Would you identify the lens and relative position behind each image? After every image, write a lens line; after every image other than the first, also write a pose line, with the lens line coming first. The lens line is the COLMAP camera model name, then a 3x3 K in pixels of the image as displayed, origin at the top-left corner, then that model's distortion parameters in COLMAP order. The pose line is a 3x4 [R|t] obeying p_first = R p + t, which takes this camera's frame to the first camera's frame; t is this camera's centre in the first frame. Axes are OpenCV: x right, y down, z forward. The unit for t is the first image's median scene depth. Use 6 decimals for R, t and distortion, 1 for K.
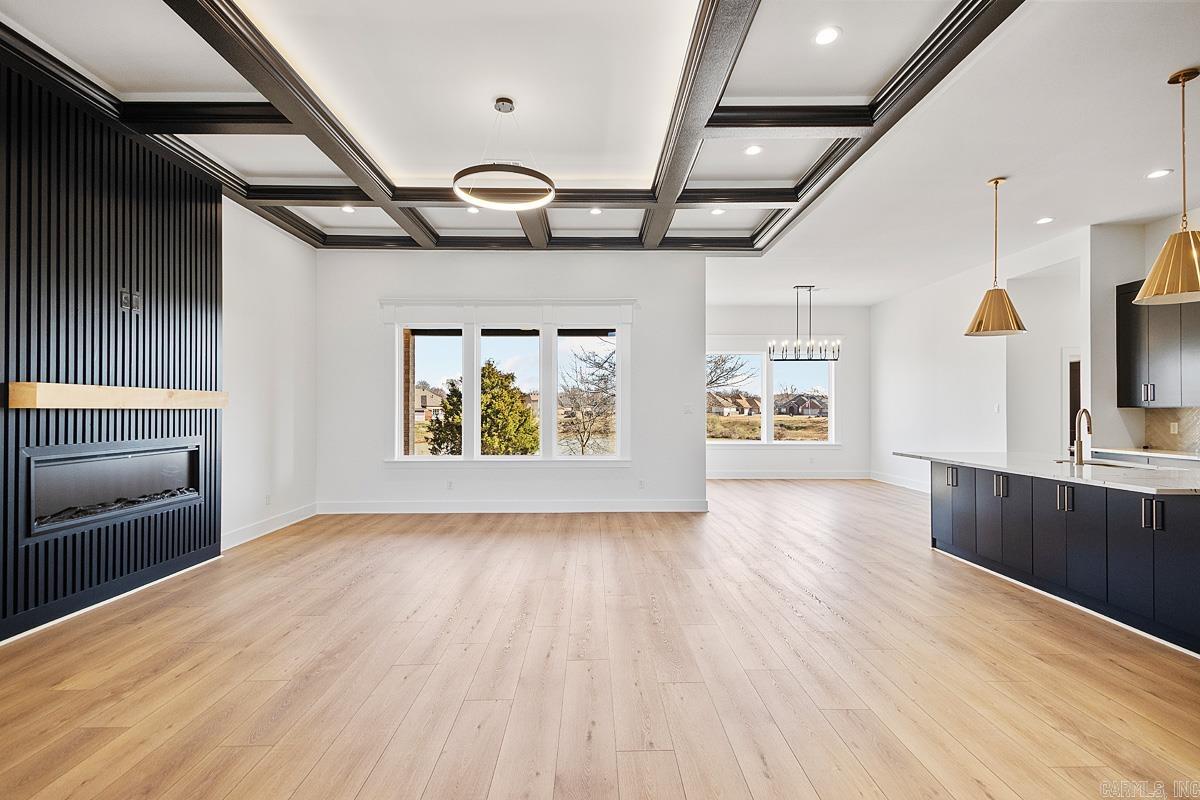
lens RADIAL K [[556.3, 0, 600.1], [0, 556.3, 404.6], [0, 0, 1]] dist [0.032771, -0.014361]
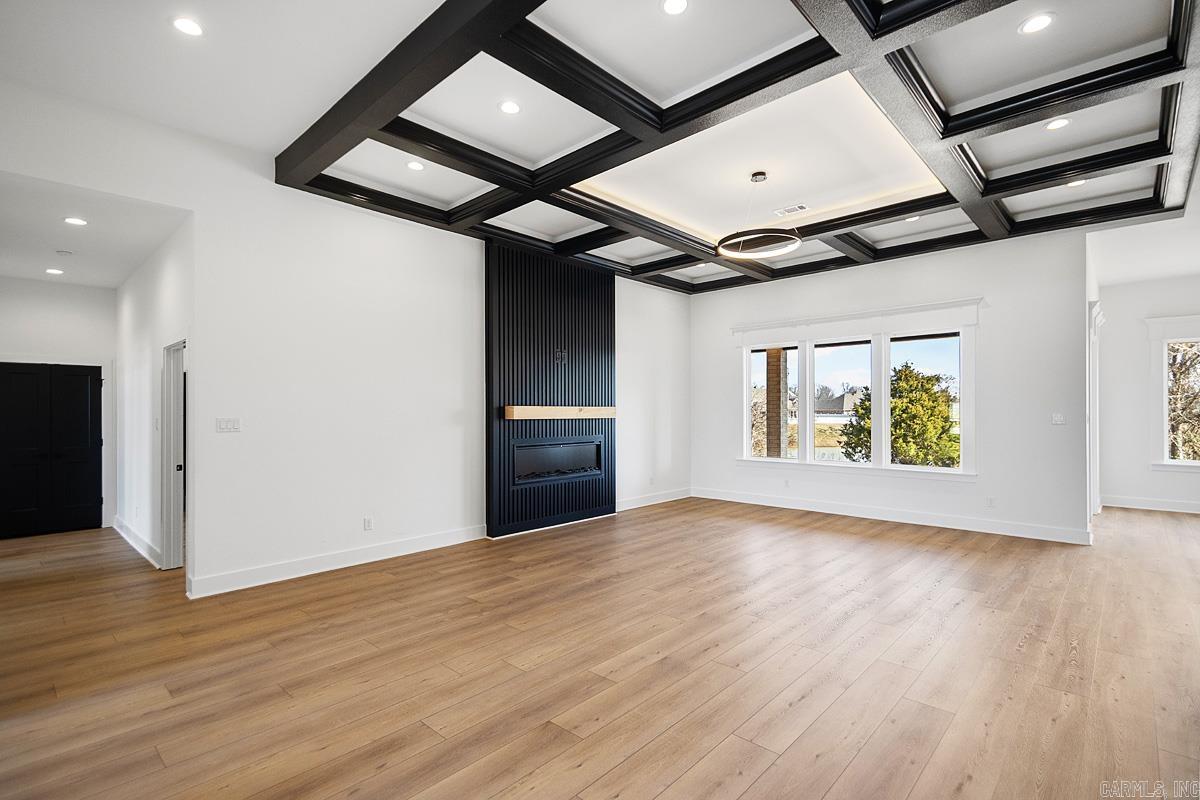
lens RADIAL K [[556.3, 0, 623.5], [0, 556.3, 410.7], [0, 0, 1]] dist [0.032771, -0.014361]
pose [[0.734618, -0.001366, -0.678479, 0.302589], [0.006094, 0.999971, 0.004585, -0.015346], [0.678453, -0.007503, 0.734605, -0.079680]]
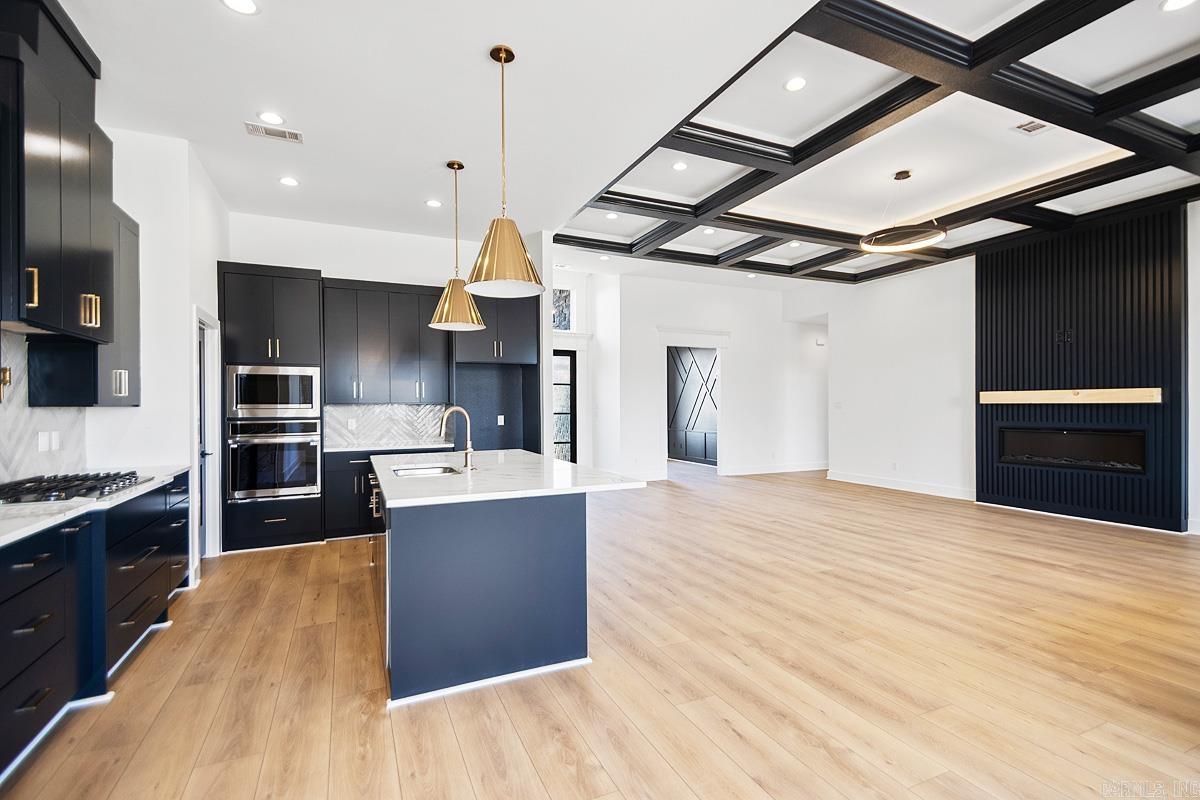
lens RADIAL K [[556.3, 0, 619.3], [0, 556.3, 399.2], [0, 0, 1]] dist [0.032771, -0.014361]
pose [[-0.905060, 0.000144, -0.425284, 0.675338], [0.007197, 0.999862, -0.014976, 0.006895], [0.425223, -0.016615, -0.904936, 1.287702]]
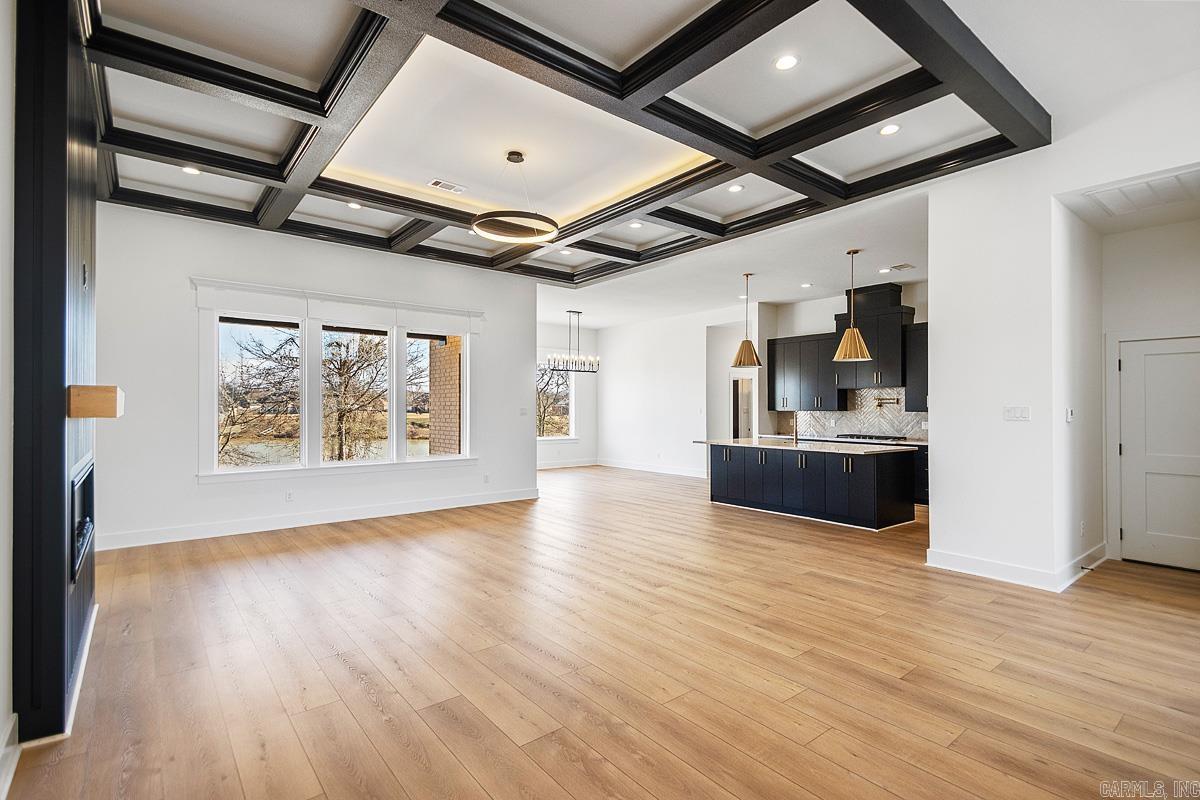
lens RADIAL K [[556.3, 0, 607.7], [0, 556.3, 397.8], [0, 0, 1]] dist [0.032771, -0.014361]
pose [[0.788242, 0.014130, 0.615203, -0.497793], [-0.008852, 0.999893, -0.011623, -0.009721], [-0.615302, 0.003716, 0.788283, -0.034561]]
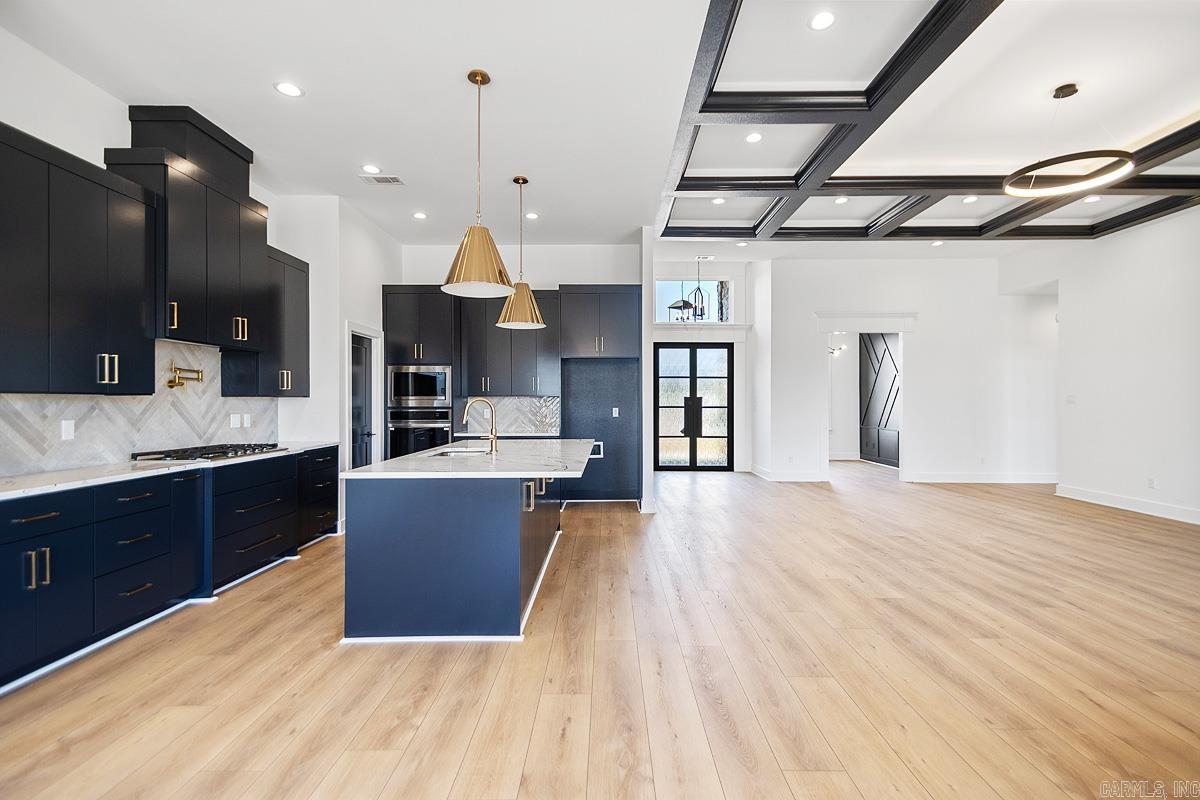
lens RADIAL K [[556.3, 0, 618.2], [0, 556.3, 393.1], [0, 0, 1]] dist [0.032771, -0.014361]
pose [[-0.999994, 0.001756, -0.002921, 0.416306], [0.001811, 0.999819, -0.018951, 0.012704], [0.002887, -0.018956, -0.999816, 1.342996]]
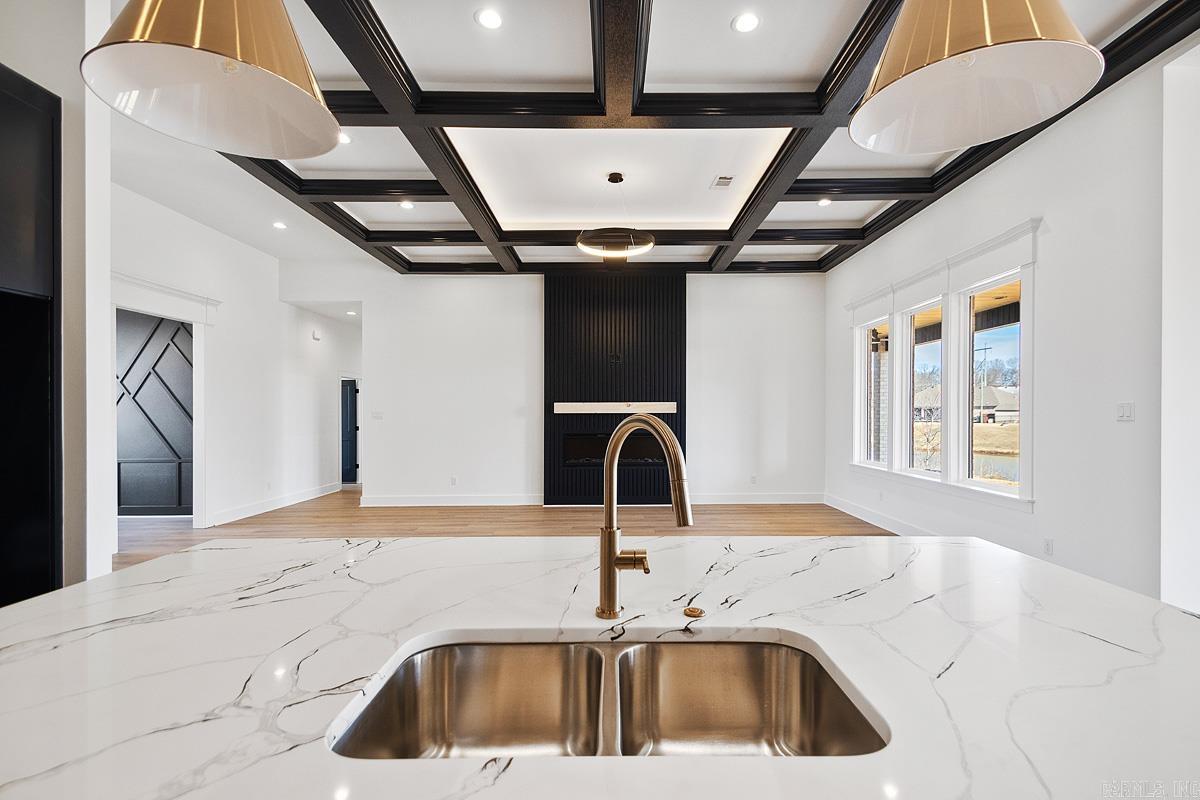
lens RADIAL K [[556.3, 0, 615.5], [0, 556.3, 415.8], [0, 0, 1]] dist [0.032771, -0.014361]
pose [[0.005966, 0.002494, -0.999979, 0.750450], [0.009722, 0.999949, 0.002552, 0.006561], [0.999935, -0.009737, 0.005941, 0.661982]]
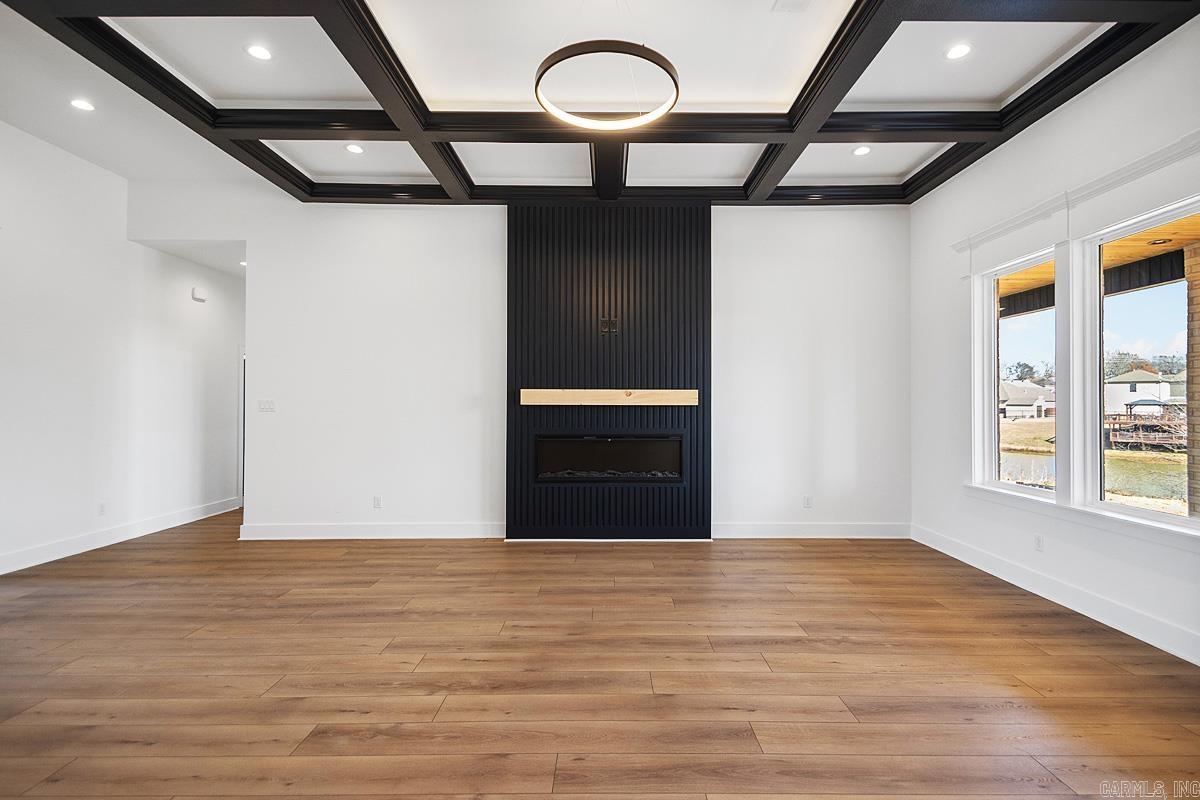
lens RADIAL K [[556.3, 0, 596.1], [0, 556.3, 406.1], [0, 0, 1]] dist [0.032771, -0.014361]
pose [[-0.007031, -0.001144, -0.999975, 0.341185], [0.004800, 0.999988, -0.001178, 0.006689], [0.999964, -0.004809, -0.007026, 0.654862]]
